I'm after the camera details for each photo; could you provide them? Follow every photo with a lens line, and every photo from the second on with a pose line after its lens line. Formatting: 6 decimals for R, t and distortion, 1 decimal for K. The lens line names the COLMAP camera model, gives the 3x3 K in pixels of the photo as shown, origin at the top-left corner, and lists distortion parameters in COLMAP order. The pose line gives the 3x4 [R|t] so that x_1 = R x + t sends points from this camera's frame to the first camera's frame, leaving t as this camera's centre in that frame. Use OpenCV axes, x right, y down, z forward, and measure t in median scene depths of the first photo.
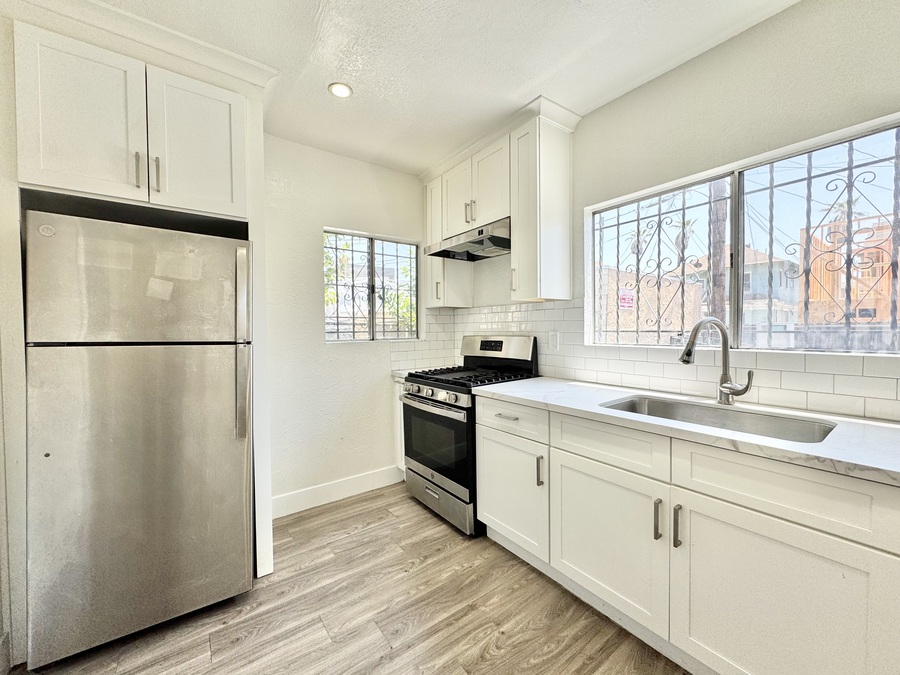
lens RADIAL K [[359.4, 0, 450.3], [0, 359.4, 337.0], [0, 0, 1]] dist [-0.001710, 0.000023]
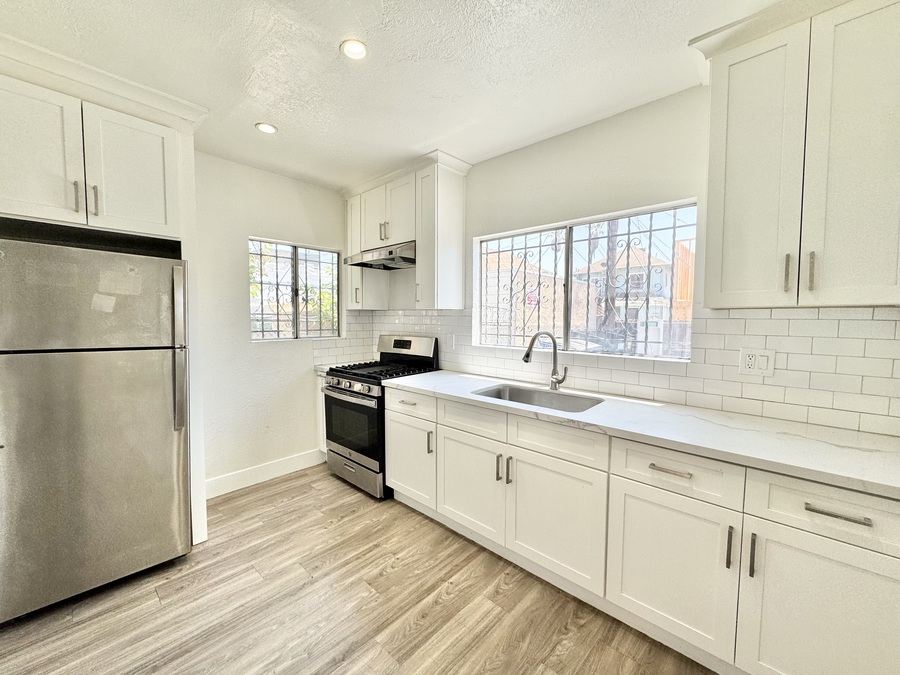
lens RADIAL K [[359.4, 0, 450.3], [0, 359.4, 337.0], [0, 0, 1]] dist [-0.001710, 0.000023]
pose [[0.981631, 0.004250, 0.190741, 0.055570], [-0.010402, 0.999457, 0.031267, -0.050273], [-0.190504, -0.032677, 0.981142, -0.257693]]
